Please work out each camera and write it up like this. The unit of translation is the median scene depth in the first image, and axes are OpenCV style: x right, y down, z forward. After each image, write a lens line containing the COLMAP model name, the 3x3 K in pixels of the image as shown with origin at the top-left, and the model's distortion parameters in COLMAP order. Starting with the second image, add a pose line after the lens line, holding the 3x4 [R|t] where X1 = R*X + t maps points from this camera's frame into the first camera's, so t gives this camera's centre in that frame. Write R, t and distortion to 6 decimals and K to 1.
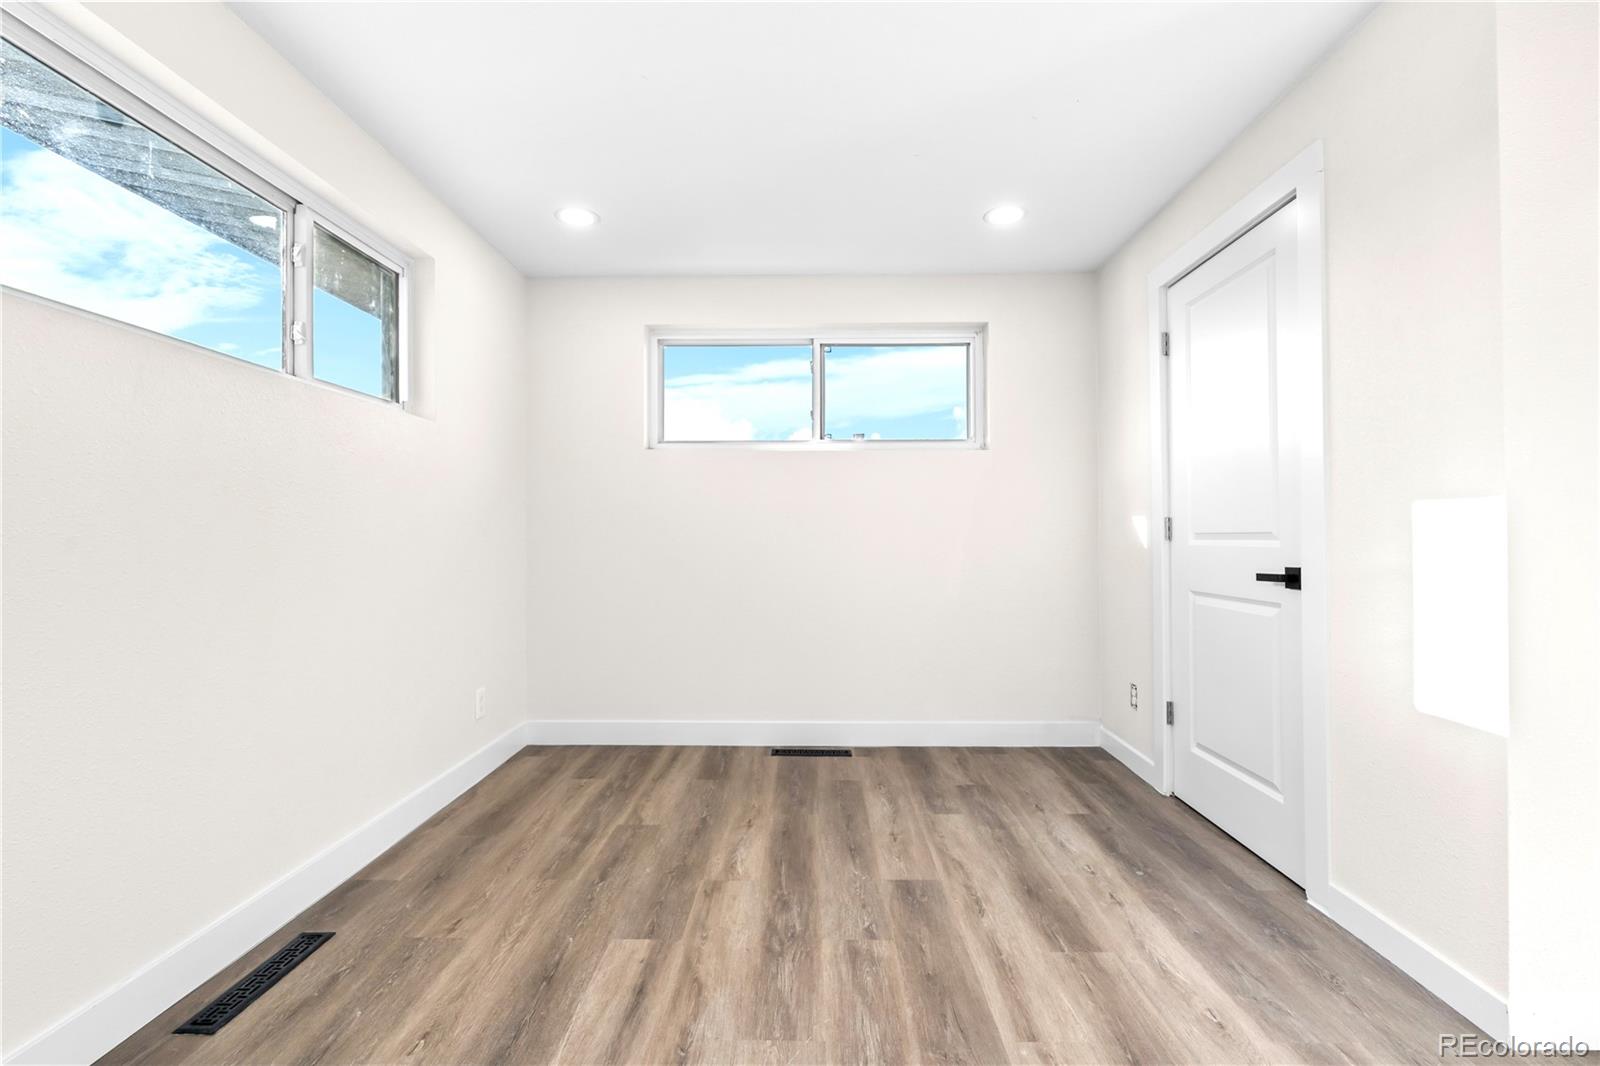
lens RADIAL K [[720.4, 0, 800.0], [0, 720.4, 533.0], [0, 0, 1]] dist [-0.000841, 0.000101]
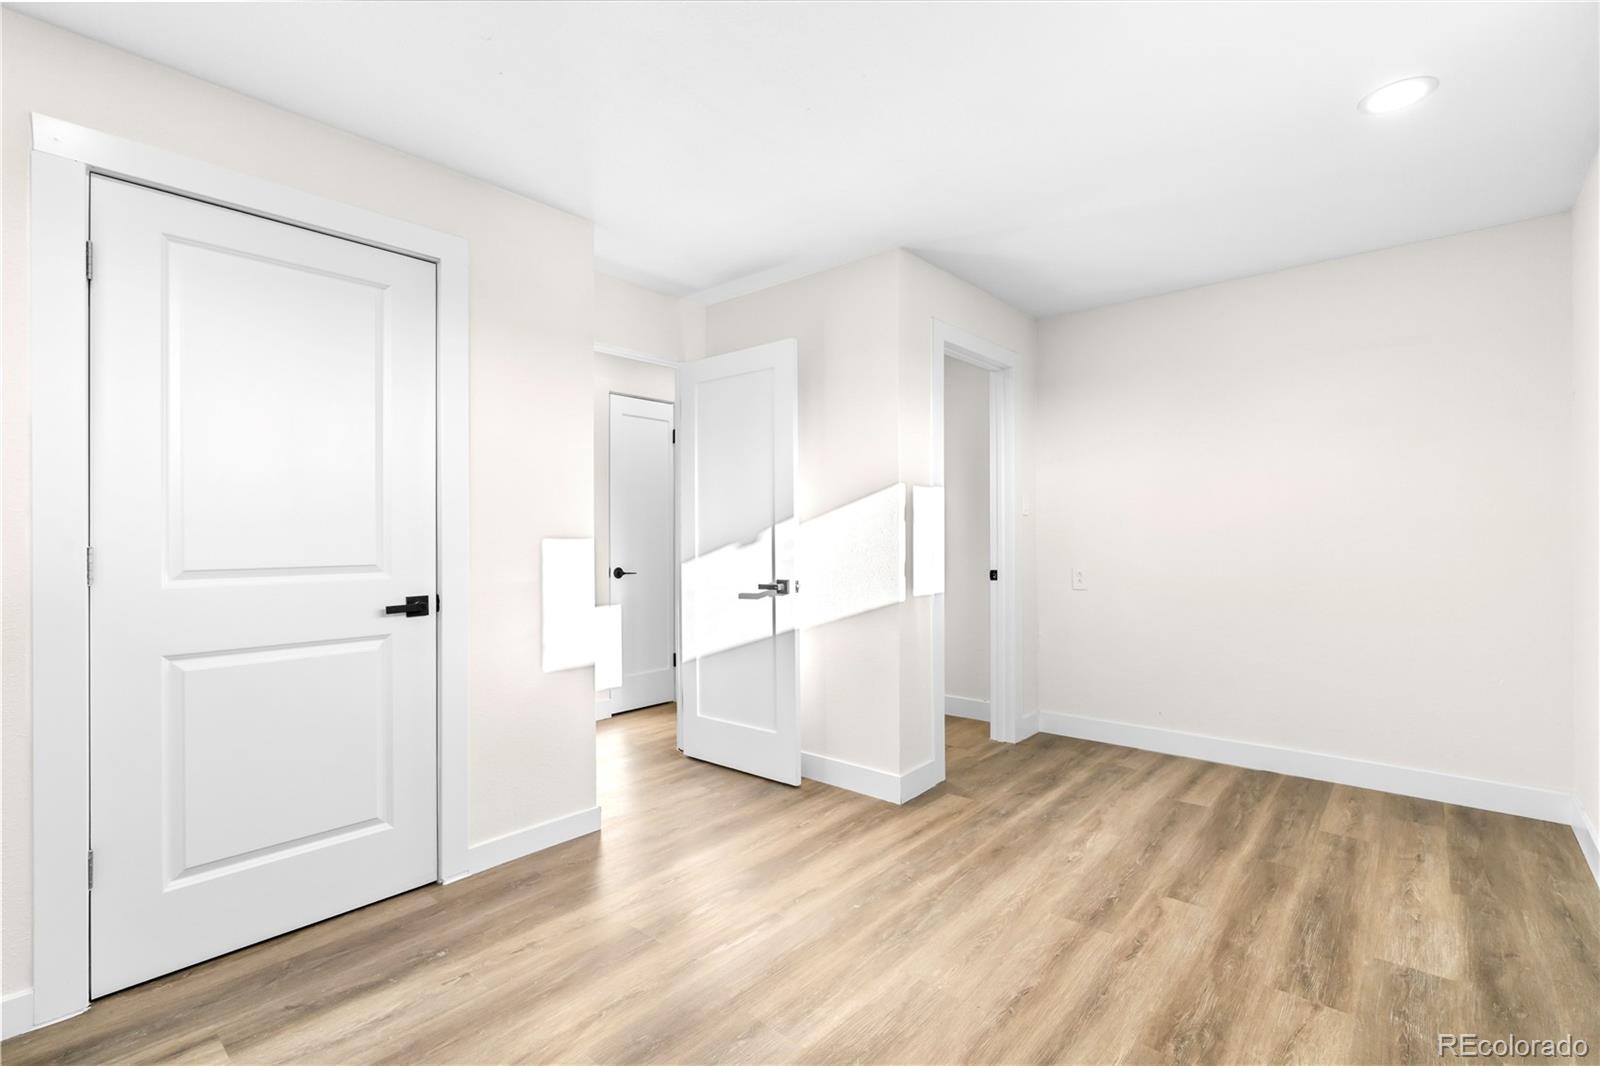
lens RADIAL K [[720.4, 0, 800.0], [0, 720.4, 533.0], [0, 0, 1]] dist [-0.000841, 0.000101]
pose [[-0.761381, 0.011013, 0.648211, -0.448205], [0.005878, 0.999932, -0.010084, -0.032167], [-0.648278, -0.003868, -0.761394, 1.416252]]
